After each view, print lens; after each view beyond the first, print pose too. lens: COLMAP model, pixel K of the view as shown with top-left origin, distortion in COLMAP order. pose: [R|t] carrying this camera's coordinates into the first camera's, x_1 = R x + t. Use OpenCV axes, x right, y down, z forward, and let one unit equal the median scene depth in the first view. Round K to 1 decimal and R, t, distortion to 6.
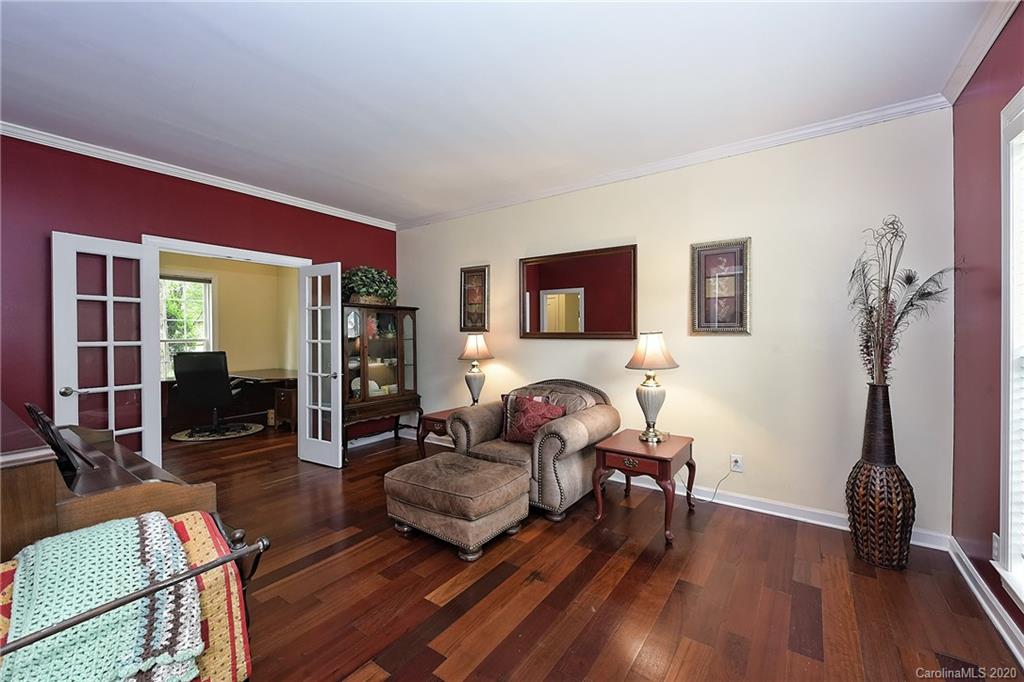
lens RADIAL K [[421.2, 0, 512.4], [0, 421.2, 335.1], [0, 0, 1]] dist [-0.000790, -0.000052]
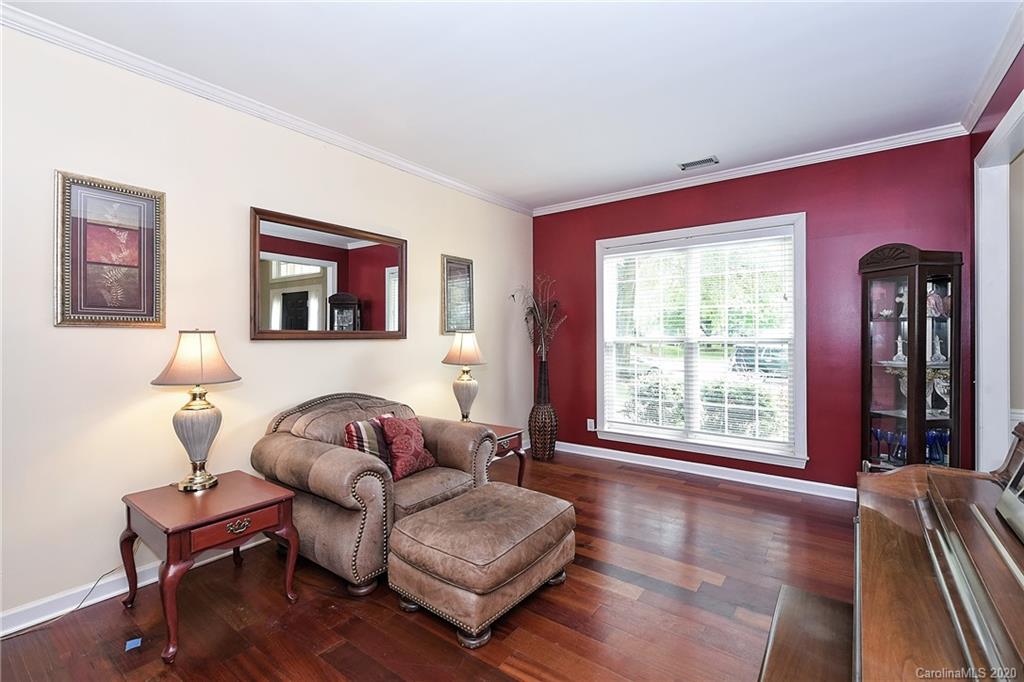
lens RADIAL K [[451.6, 0, 514.3], [0, 451.6, 338.7], [0, 0, 1]] dist [0.002145, 0.000101]
pose [[0.028276, -0.001191, 0.999599, -0.599918], [0.012132, 0.999926, 0.000848, 0.009765], [-0.999527, 0.012104, 0.028289, 0.600368]]
